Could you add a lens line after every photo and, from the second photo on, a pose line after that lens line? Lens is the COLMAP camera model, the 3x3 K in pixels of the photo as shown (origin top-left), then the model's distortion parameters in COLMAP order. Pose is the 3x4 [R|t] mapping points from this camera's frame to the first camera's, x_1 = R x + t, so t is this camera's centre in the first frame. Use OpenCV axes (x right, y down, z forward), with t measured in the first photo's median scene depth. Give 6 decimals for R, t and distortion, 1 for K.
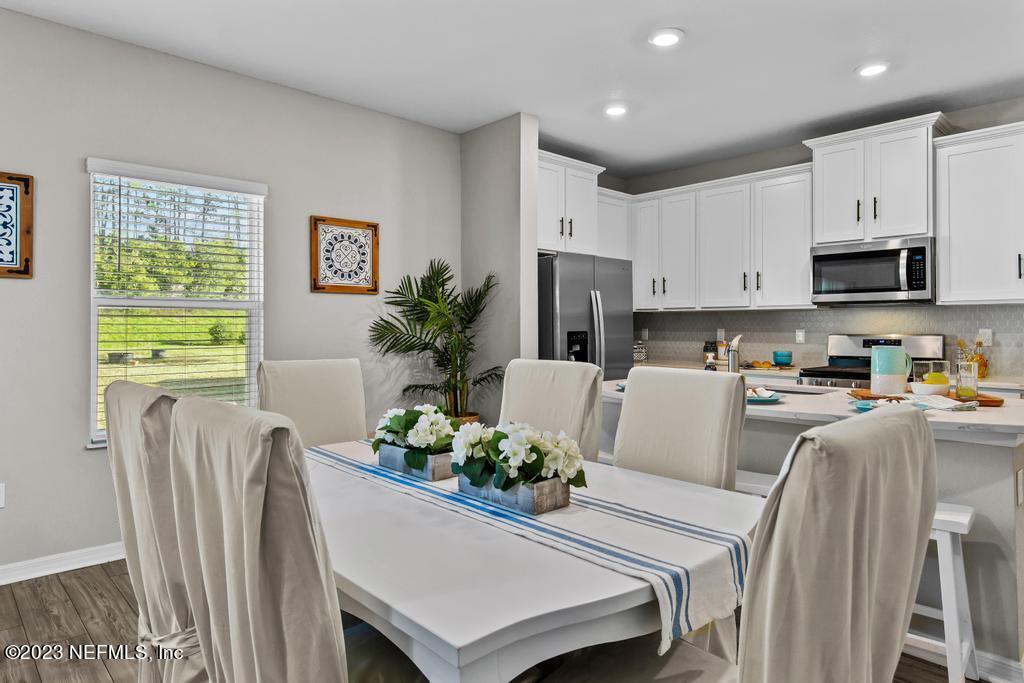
lens RADIAL K [[607.7, 0, 512.7], [0, 607.7, 322.4], [0, 0, 1]] dist [0.004388, 0.001544]
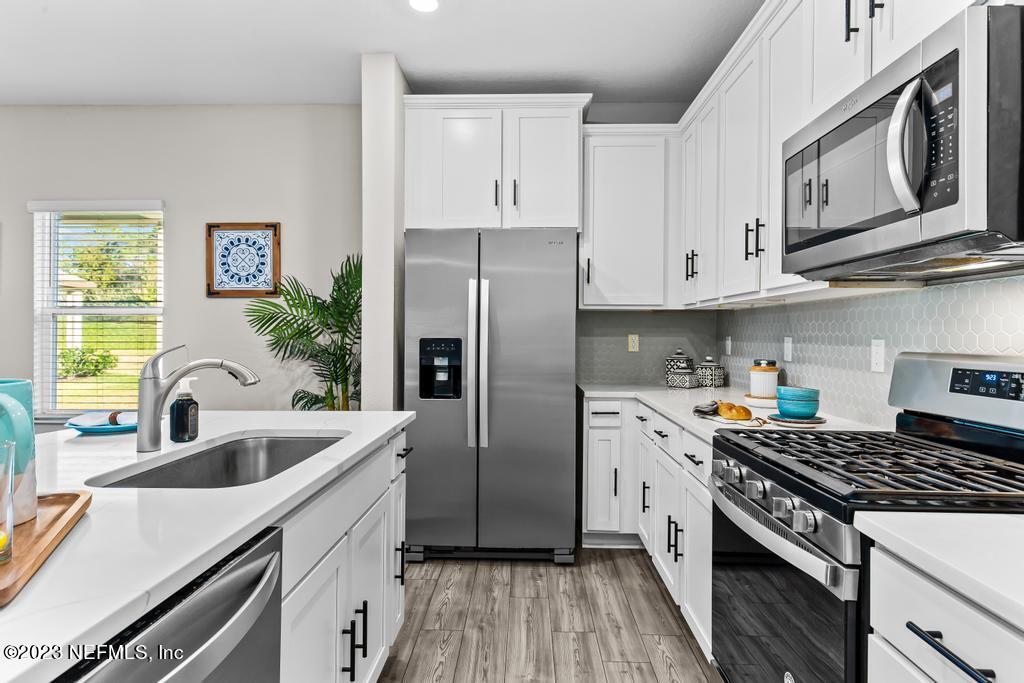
lens RADIAL K [[568.2, 0, 510.2], [0, 568.2, 336.9], [0, 0, 1]] dist [-0.002246, -0.000249]
pose [[0.715475, 0.007268, -0.698600, 0.667266], [-0.000537, 0.999951, 0.009853, 0.006790], [0.698638, -0.006675, 0.715444, 0.628663]]
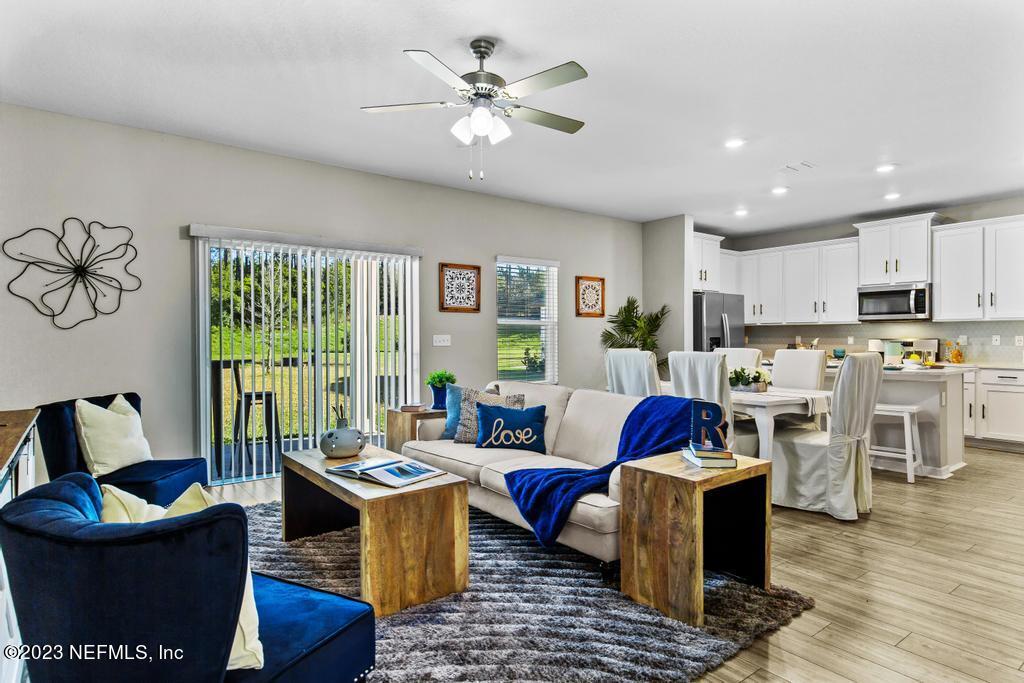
lens RADIAL K [[573.2, 0, 512.0], [0, 573.2, 341.5], [0, 0, 1]] dist [0.013037, -0.000465]
pose [[0.995395, -0.001170, -0.095849, -0.337718], [0.002549, 0.999895, 0.014259, 0.001812], [0.095823, -0.014437, 0.995294, -0.742868]]
